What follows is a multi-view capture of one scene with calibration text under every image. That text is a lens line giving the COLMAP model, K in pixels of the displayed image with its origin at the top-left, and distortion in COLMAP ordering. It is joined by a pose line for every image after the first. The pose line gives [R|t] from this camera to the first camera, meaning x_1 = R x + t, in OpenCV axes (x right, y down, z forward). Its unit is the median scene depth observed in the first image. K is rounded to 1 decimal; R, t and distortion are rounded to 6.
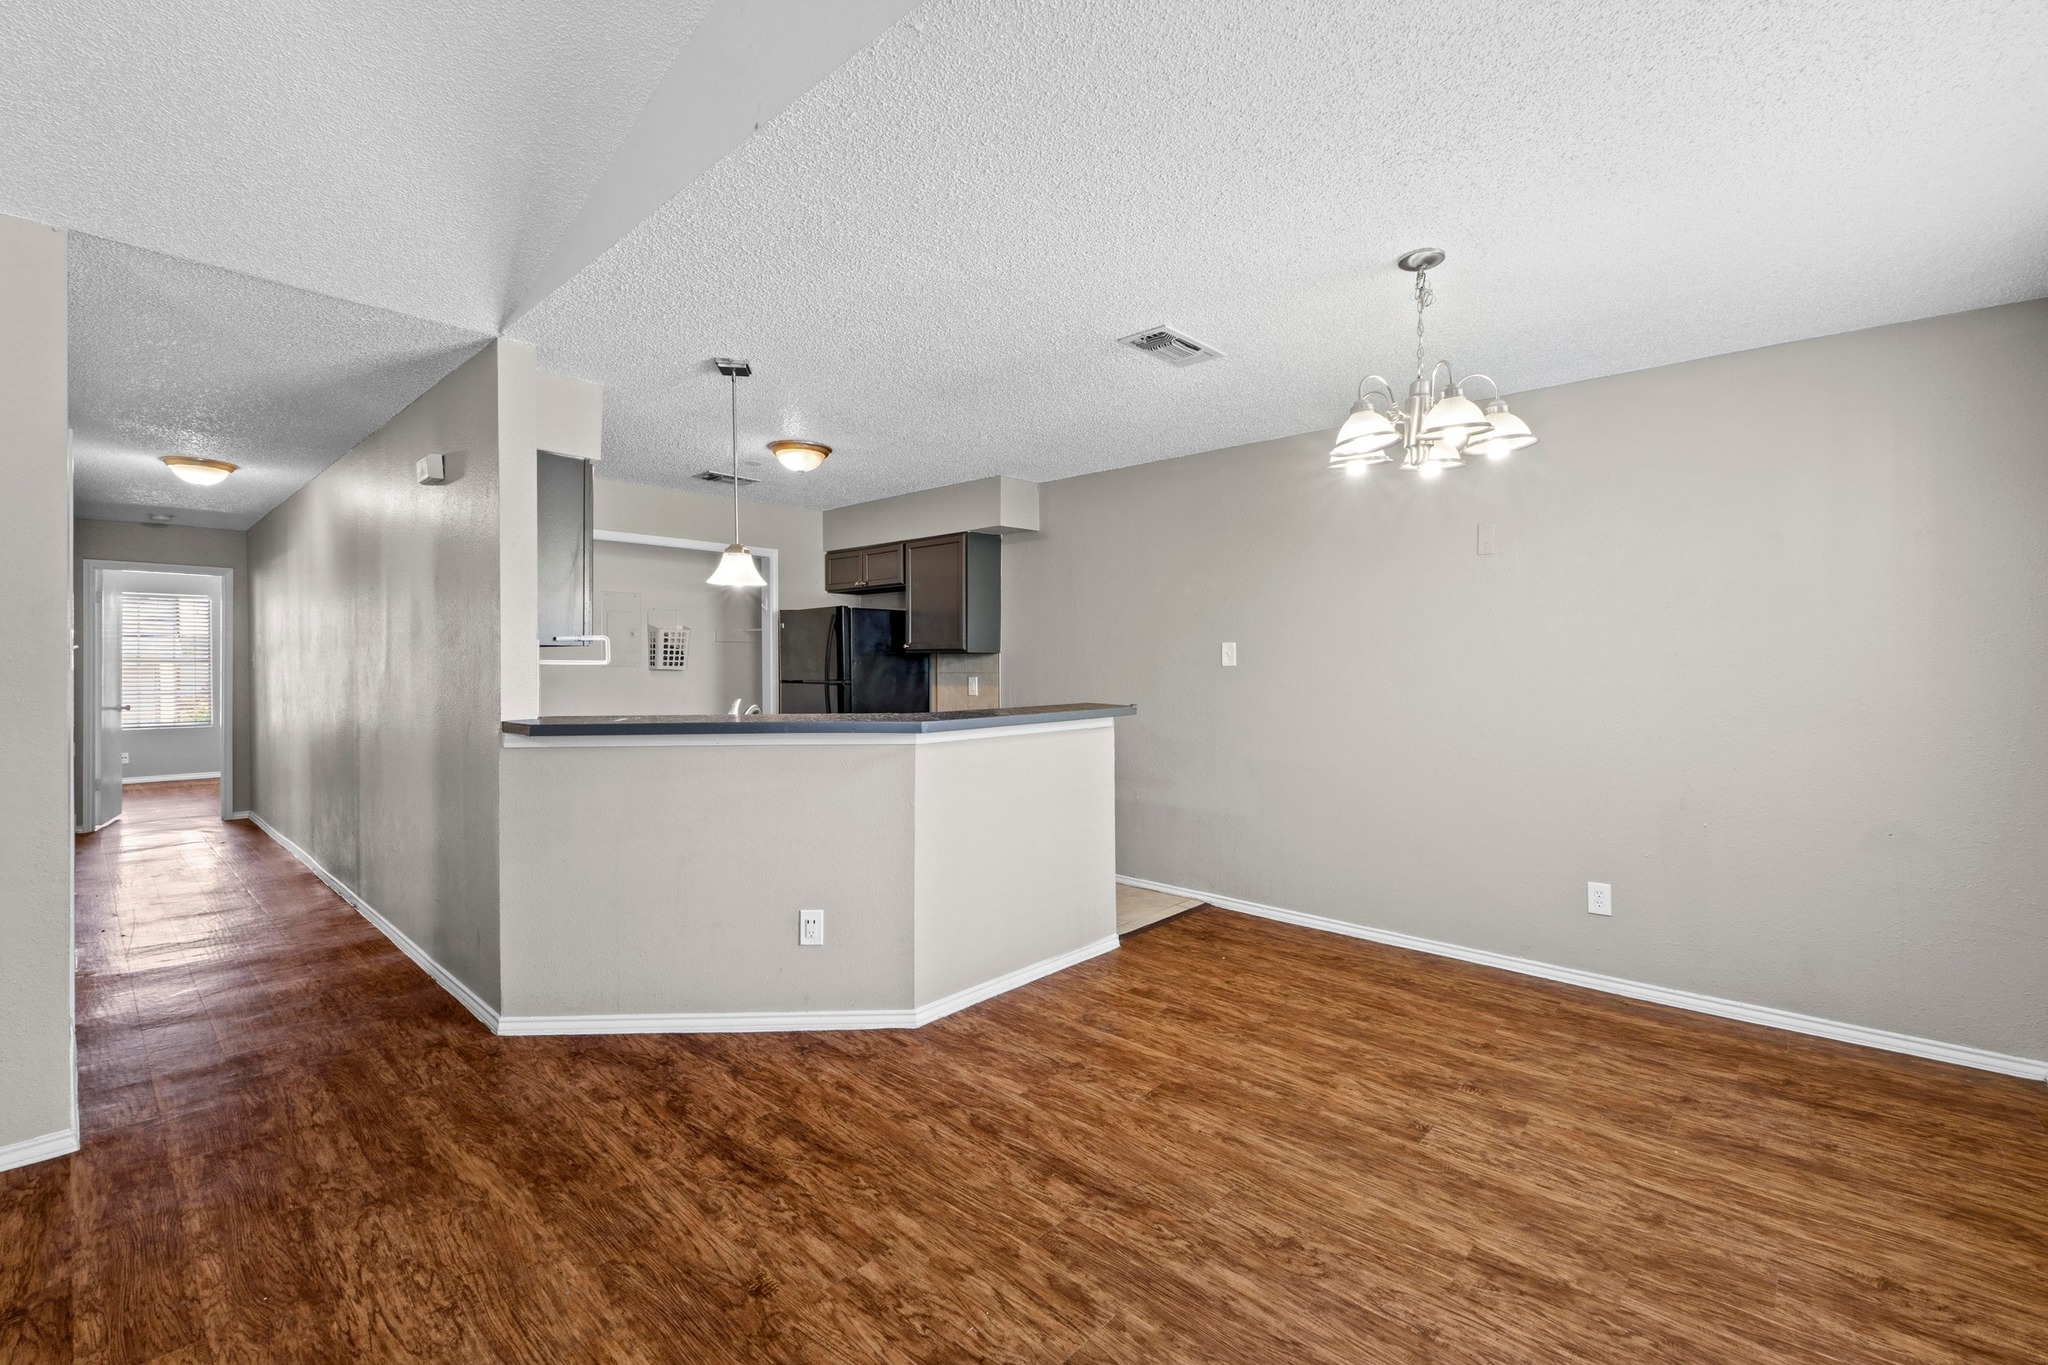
lens RADIAL K [[883.0, 0, 1012.3], [0, 883.0, 664.7], [0, 0, 1]] dist [-0.006752, -0.000350]
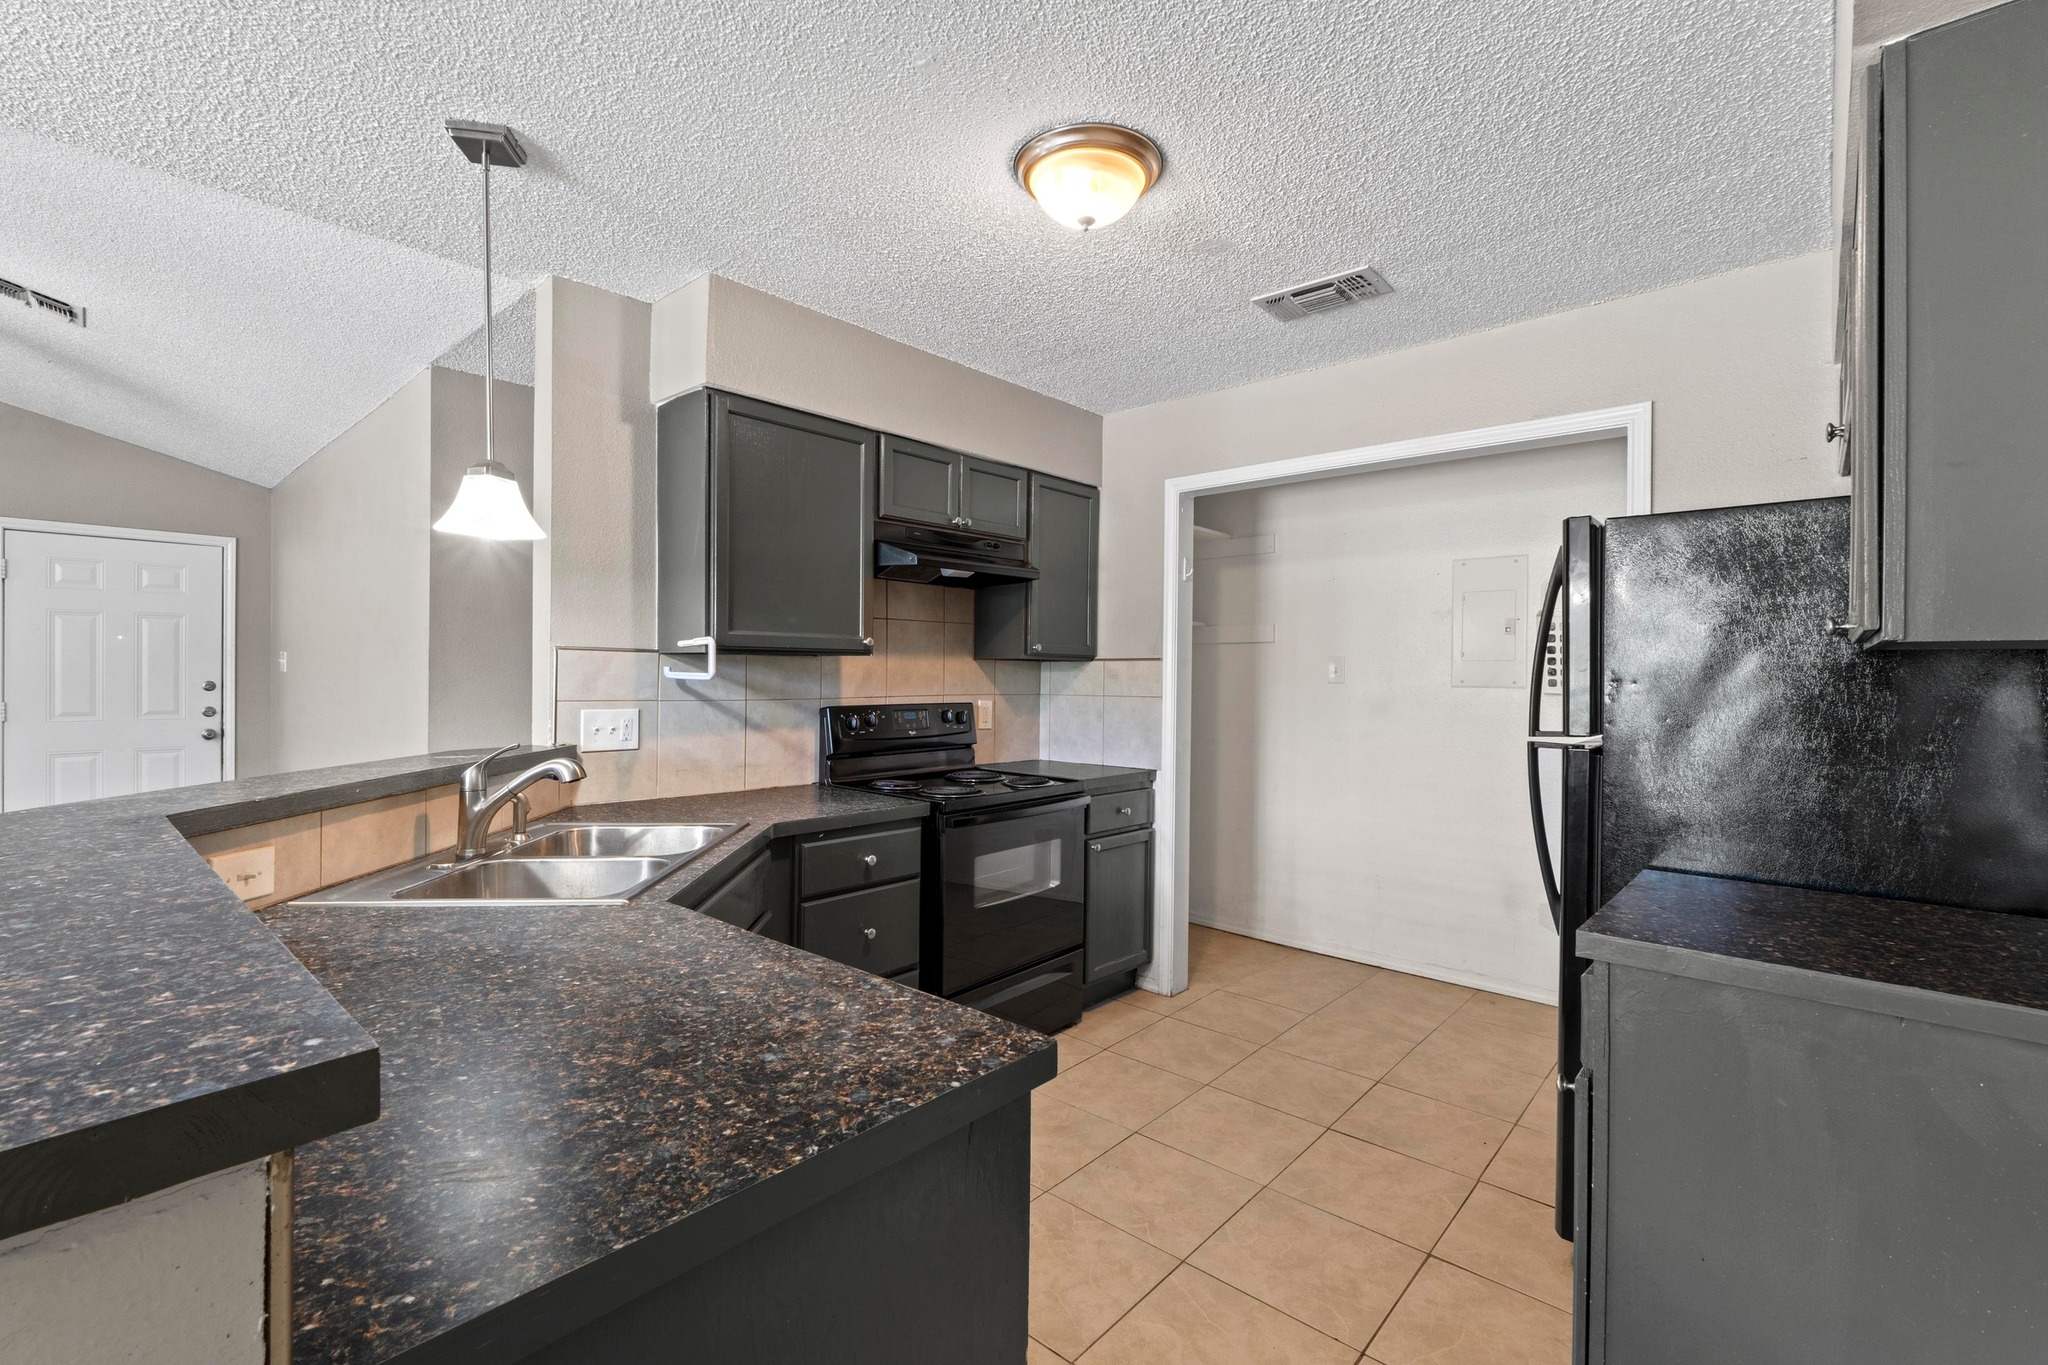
lens RADIAL K [[883.0, 0, 1026.2], [0, 883.0, 672.8], [0, 0, 1]] dist [-0.006752, -0.000350]
pose [[0.022162, -0.001507, -0.999753, 0.335297], [-0.010495, 0.999943, -0.001740, -0.008215], [0.999699, 0.010531, 0.022145, 1.832182]]
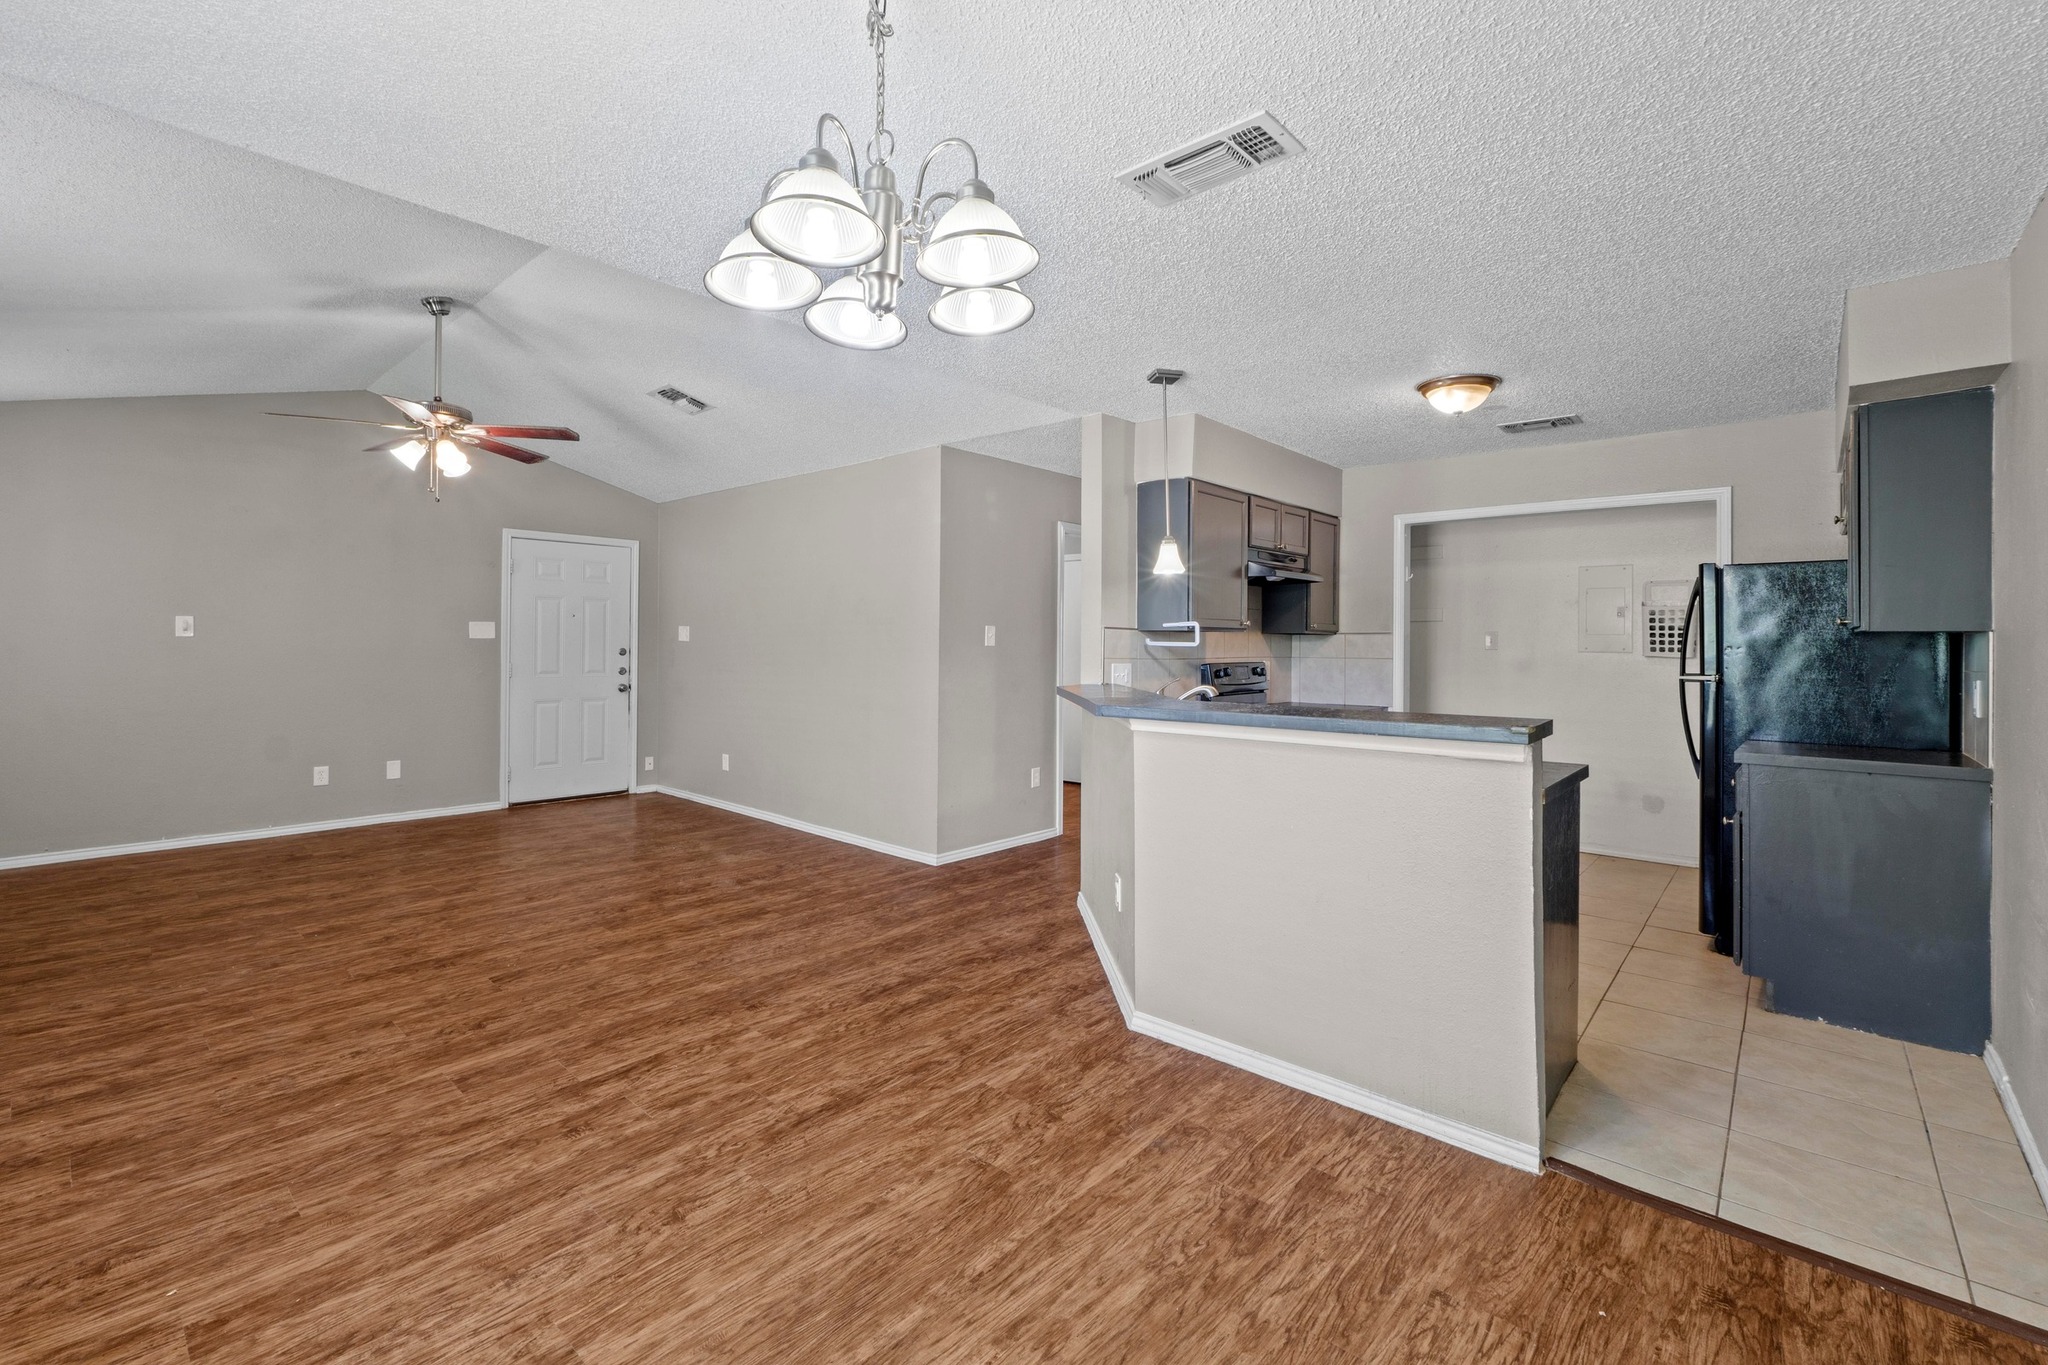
lens RADIAL K [[883.0, 0, 1020.4], [0, 883.0, 629.1], [0, 0, 1]] dist [-0.006752, -0.000350]
pose [[0.017879, -0.016128, -0.999710, 1.079770], [-0.011664, 0.999798, -0.016338, 0.000014], [0.999772, 0.011952, 0.017687, 1.106025]]
